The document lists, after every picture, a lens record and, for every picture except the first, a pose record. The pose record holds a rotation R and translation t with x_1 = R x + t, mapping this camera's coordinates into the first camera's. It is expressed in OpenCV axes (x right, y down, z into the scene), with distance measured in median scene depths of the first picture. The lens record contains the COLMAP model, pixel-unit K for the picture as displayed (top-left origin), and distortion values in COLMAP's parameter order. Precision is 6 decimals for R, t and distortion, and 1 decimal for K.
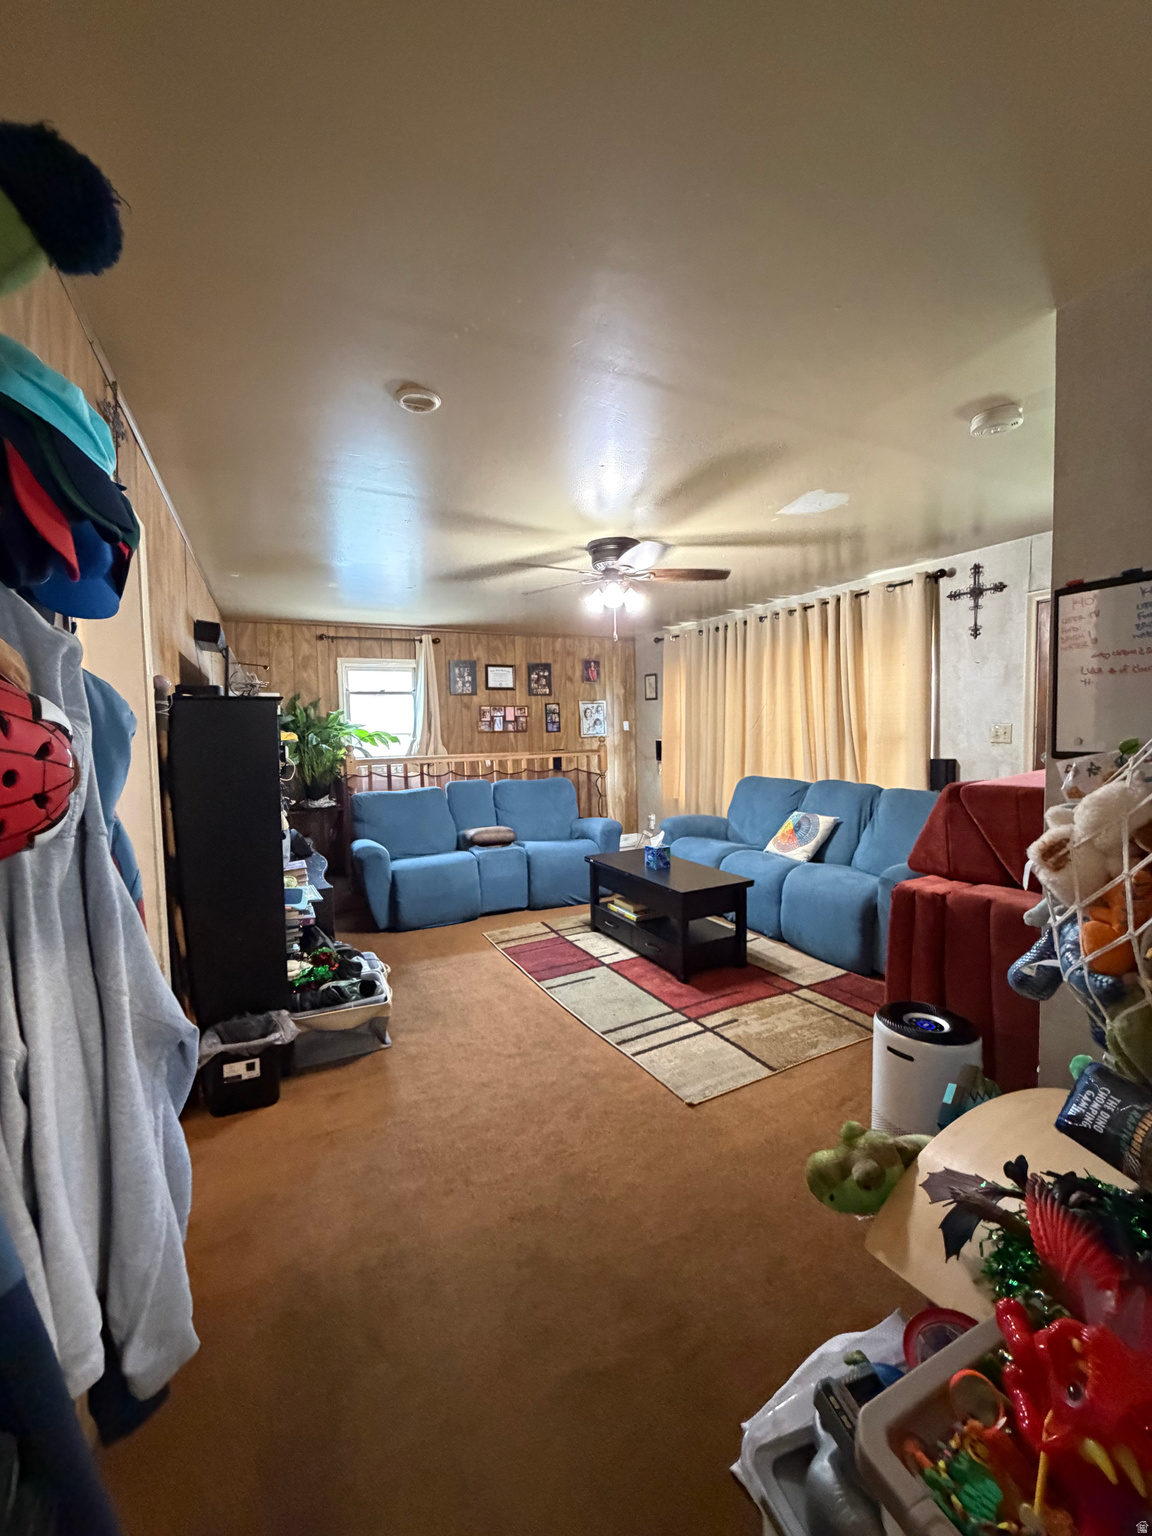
lens RADIAL K [[614.6, 0, 569.5], [0, 614.6, 761.9], [0, 0, 1]] dist [-0.001269, -0.000032]
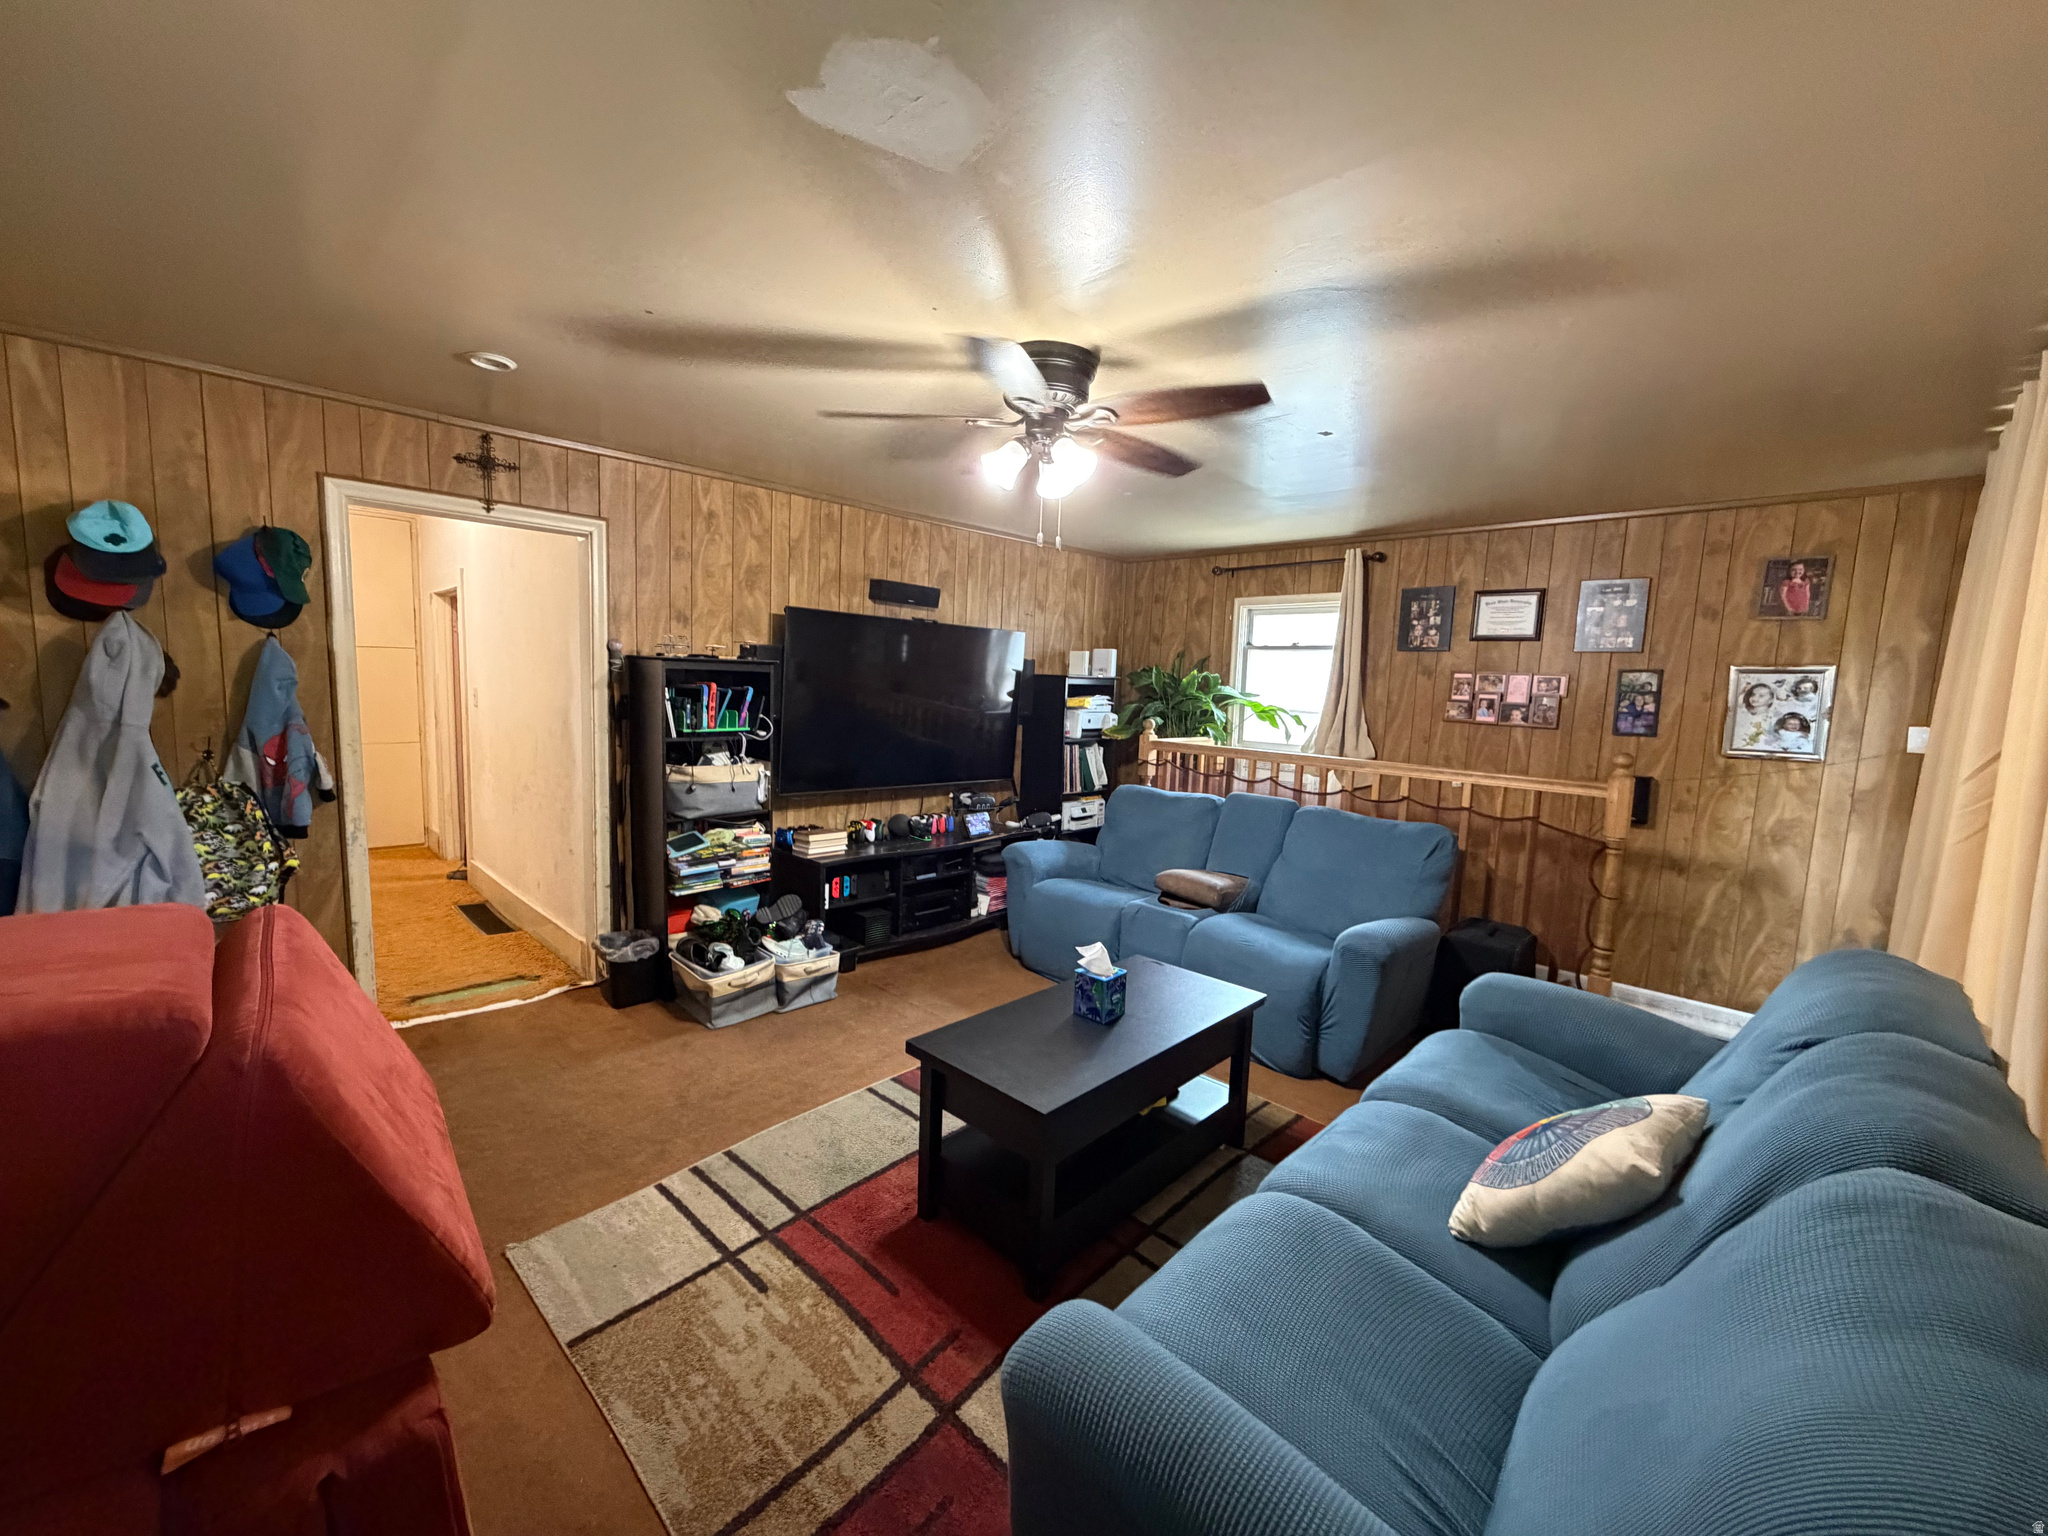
lens RADIAL K [[819.5, 0, 1021.5], [0, 819.5, 770.1], [0, 0, 1]] dist [-0.001269, -0.000032]
pose [[0.323335, 0.137554, -0.936233, 0.436529], [-0.100256, 0.988790, 0.110652, -0.051178], [0.940959, 0.058085, 0.333501, 0.448144]]
